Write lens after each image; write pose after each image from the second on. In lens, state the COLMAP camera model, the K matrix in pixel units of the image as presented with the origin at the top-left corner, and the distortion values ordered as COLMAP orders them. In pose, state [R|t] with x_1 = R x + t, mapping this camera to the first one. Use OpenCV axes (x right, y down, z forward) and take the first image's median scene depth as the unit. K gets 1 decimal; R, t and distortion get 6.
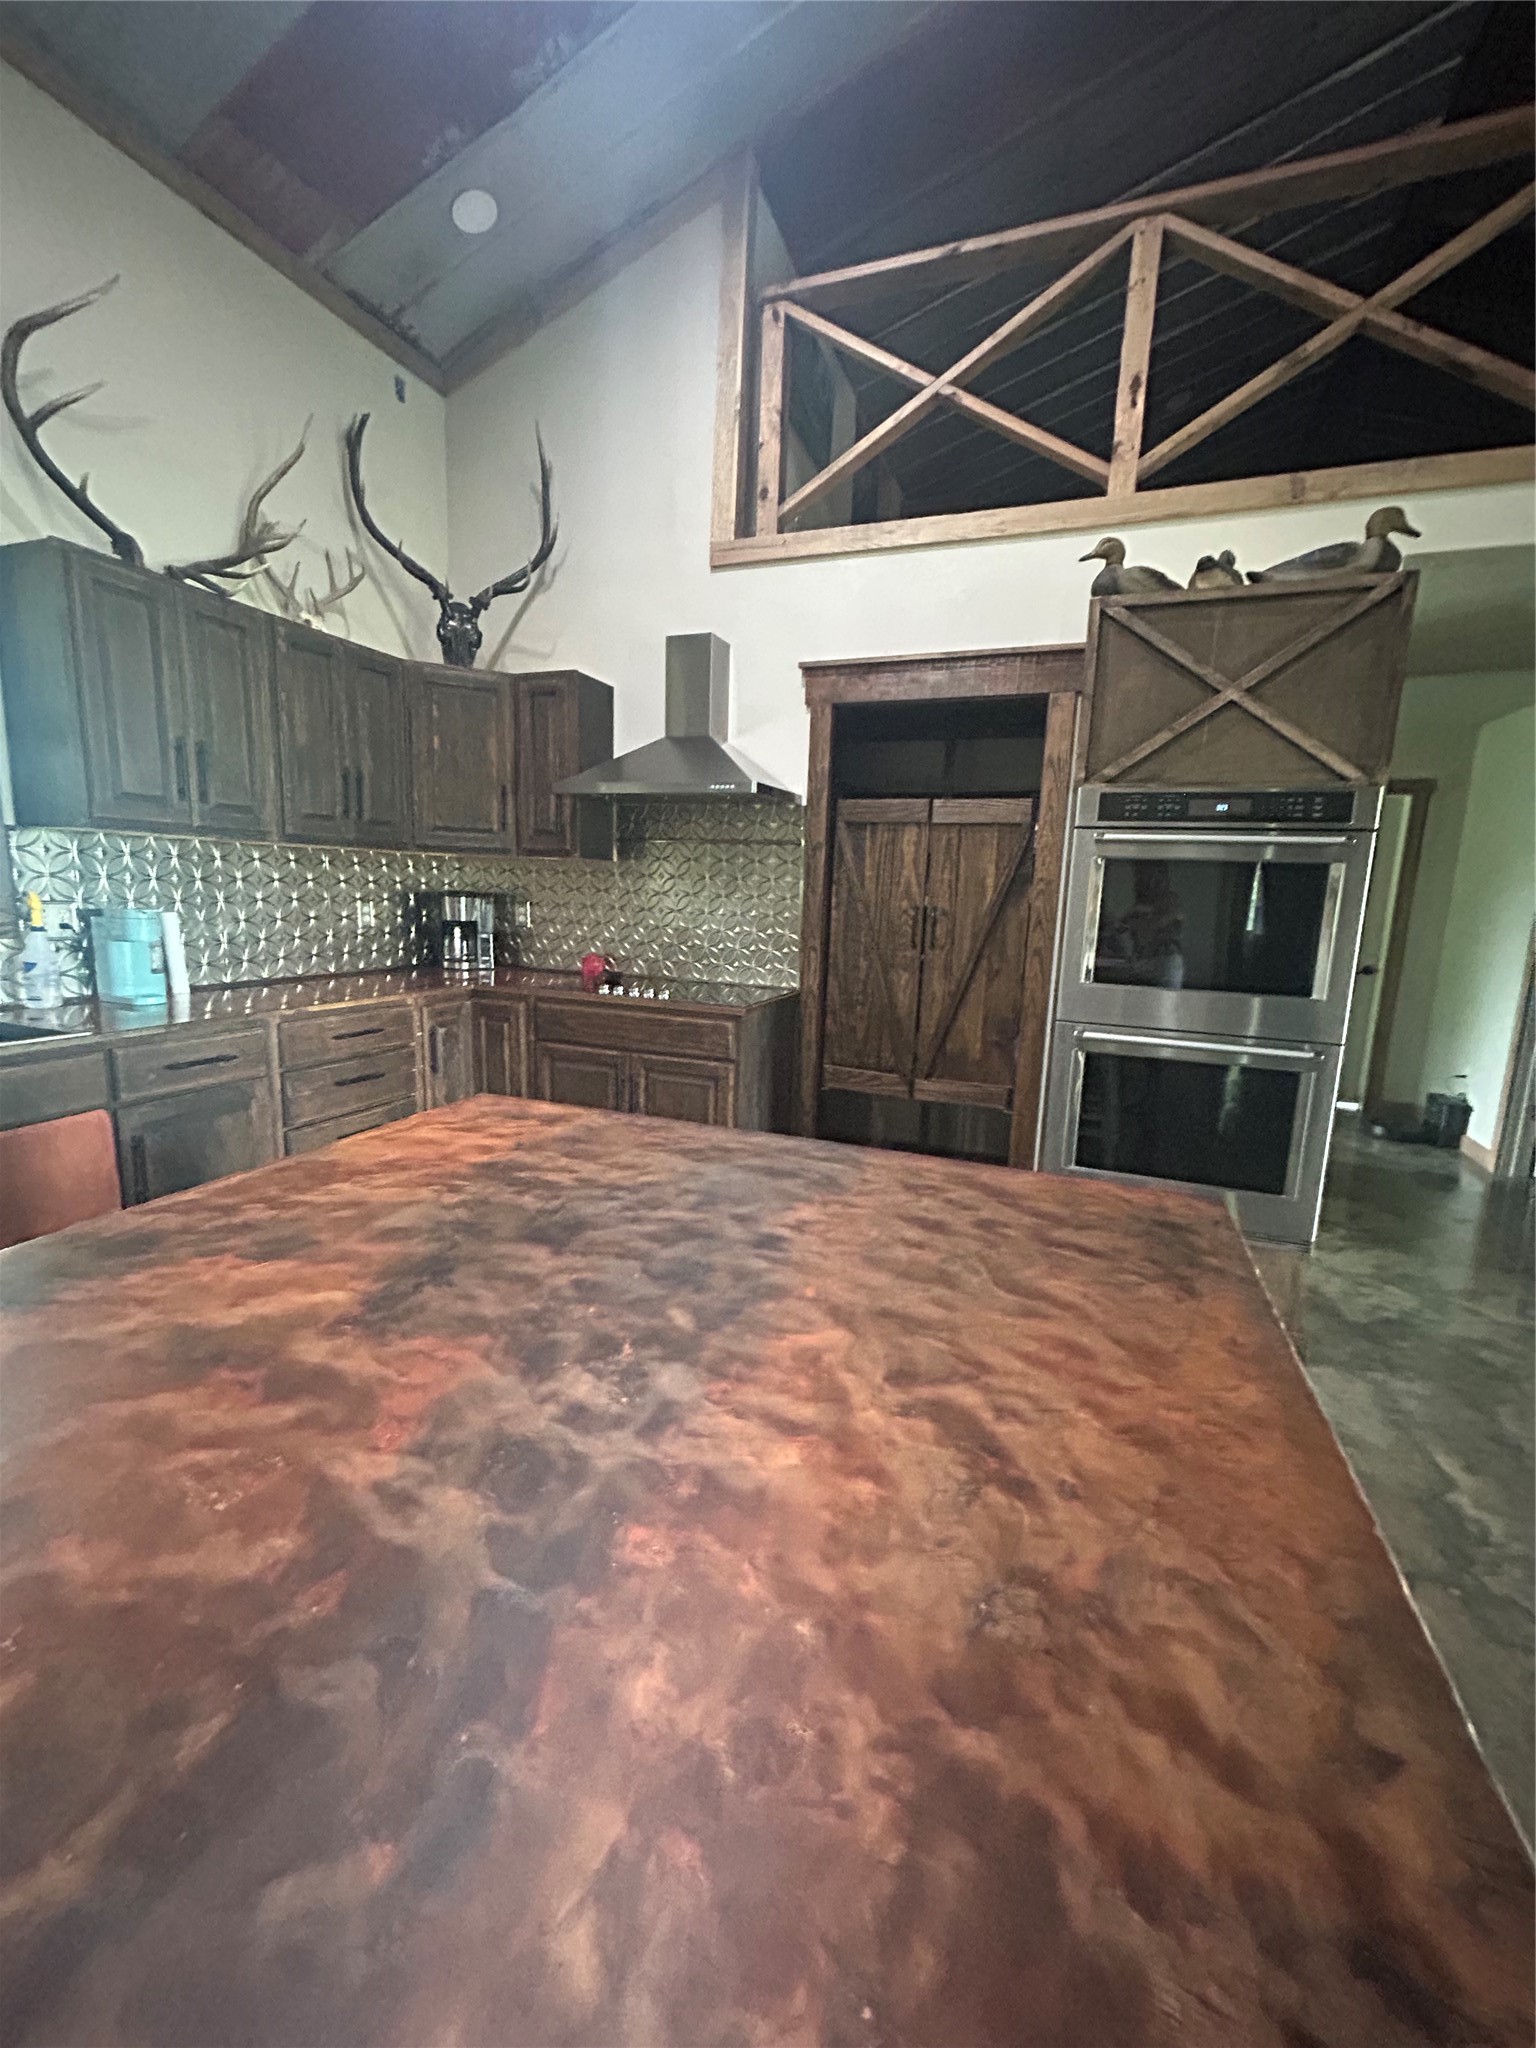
lens RADIAL K [[829.5, 0, 769.6], [0, 829.5, 1024.0], [0, 0, 1]] dist [-0.001971, 0.001335]
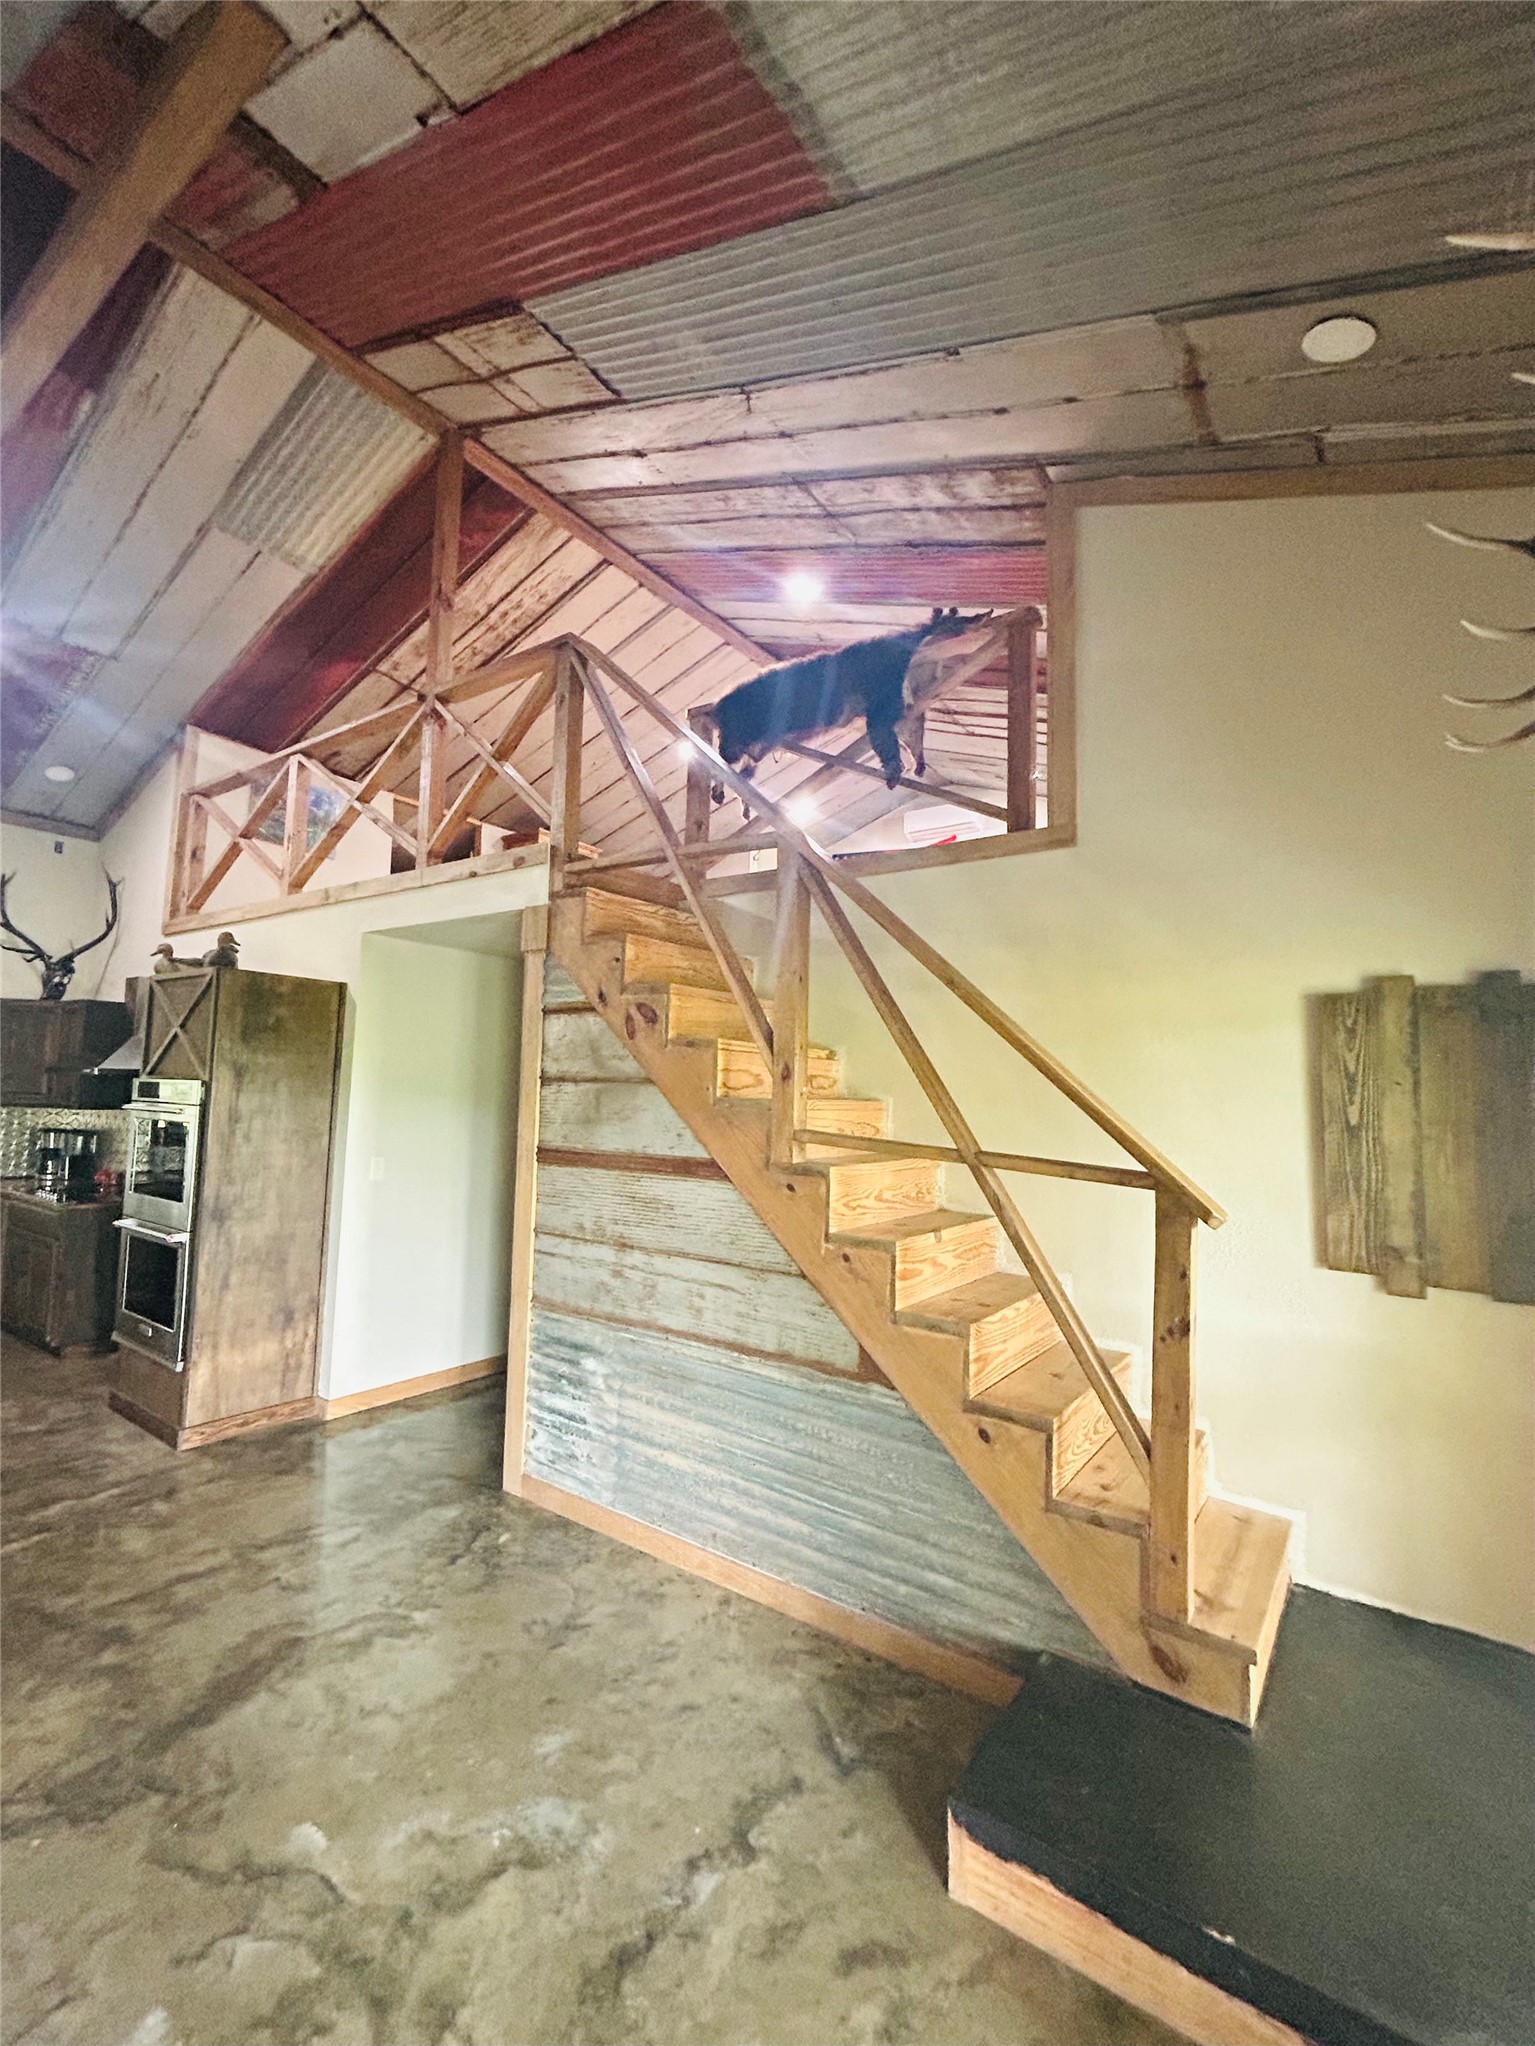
lens RADIAL K [[902.6, 0, 707.3], [0, 902.6, 1027.4], [0, 0, 1]] dist [0.002417, -0.000007]
pose [[0.958888, -0.026532, -0.282543, 1.564995], [-0.044115, 0.969580, -0.240765, 0.012509], [0.280336, 0.243331, 0.928548, -0.343232]]
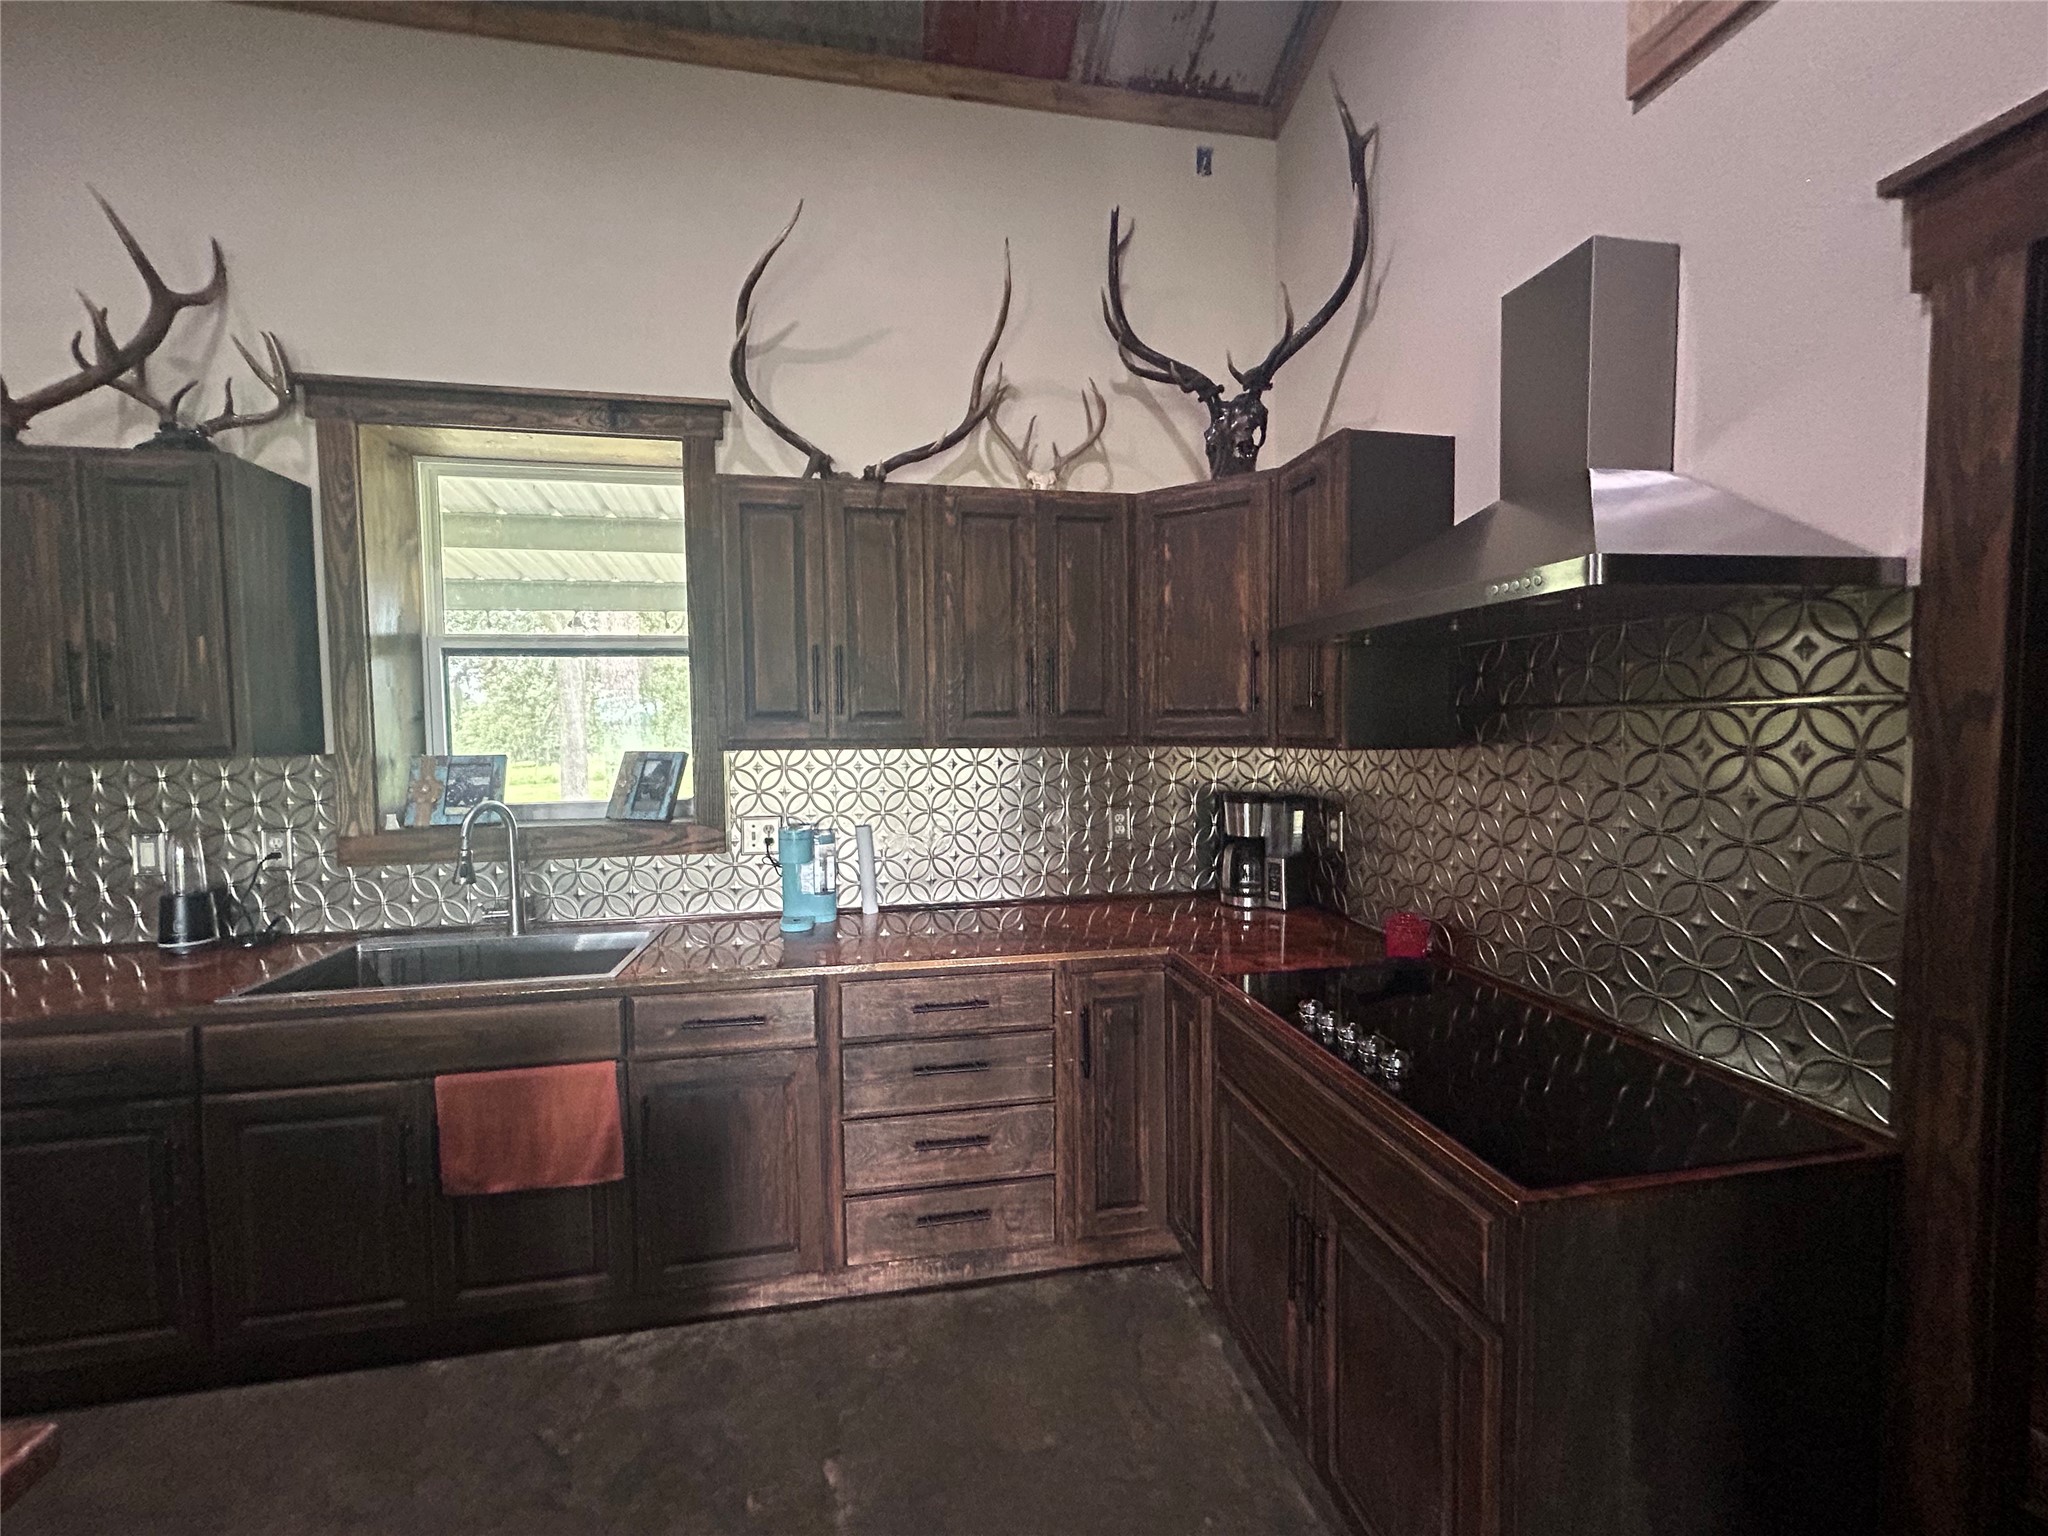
lens RADIAL K [[829.5, 0, 1022.6], [0, 829.5, 765.0], [0, 0, 1]] dist [-0.001971, 0.001335]
pose [[0.526045, 0.001060, -0.850456, 0.143815], [-0.109957, 0.991691, -0.066778, -0.141141], [0.843318, 0.128642, 0.521791, 0.573816]]
